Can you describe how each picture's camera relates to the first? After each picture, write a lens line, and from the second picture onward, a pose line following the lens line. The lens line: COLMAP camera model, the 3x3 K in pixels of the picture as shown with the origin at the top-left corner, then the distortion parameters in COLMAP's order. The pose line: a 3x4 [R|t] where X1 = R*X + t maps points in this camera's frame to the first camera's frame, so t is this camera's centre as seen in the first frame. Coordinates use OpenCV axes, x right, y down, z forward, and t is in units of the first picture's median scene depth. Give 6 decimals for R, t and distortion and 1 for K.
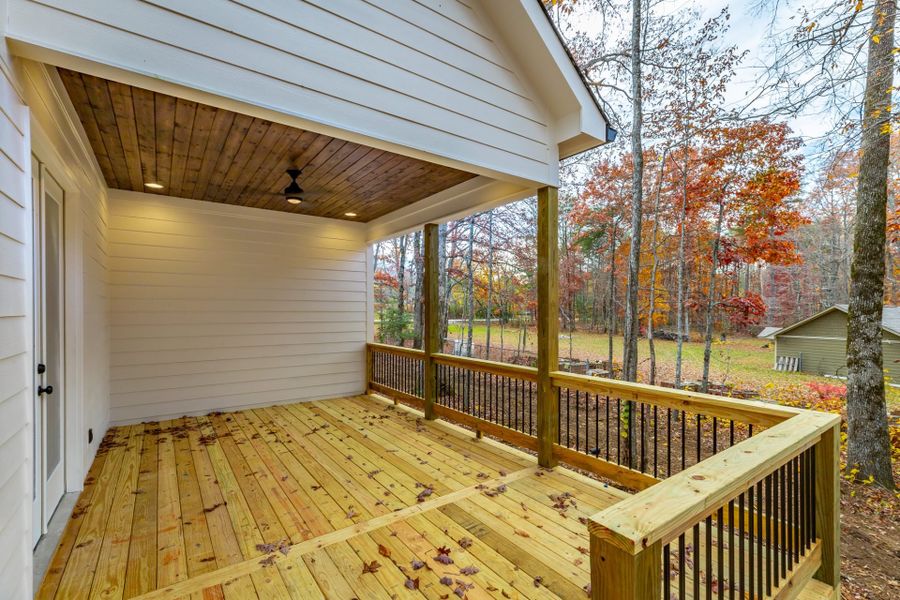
lens RADIAL K [[402.2, 0, 449.9], [0, 402.2, 302.0], [0, 0, 1]] dist [0.003336, 0.000408]
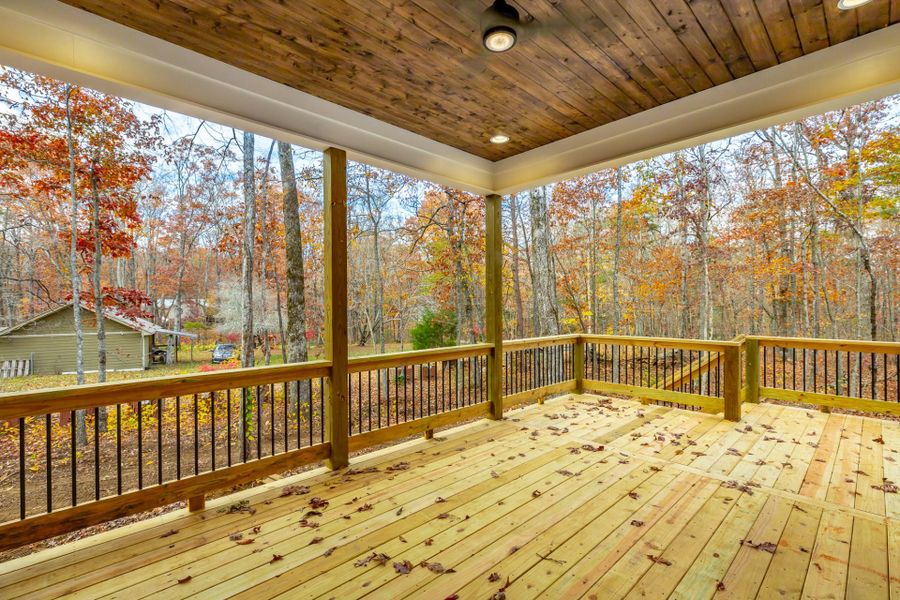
lens RADIAL K [[402.2, 0, 449.9], [0, 402.2, 302.0], [0, 0, 1]] dist [0.003336, 0.000408]
pose [[-0.130493, 0.006898, 0.991425, -0.917300], [-0.010863, 0.999906, -0.008387, 0.053657], [-0.991390, -0.011864, -0.130406, 1.224052]]
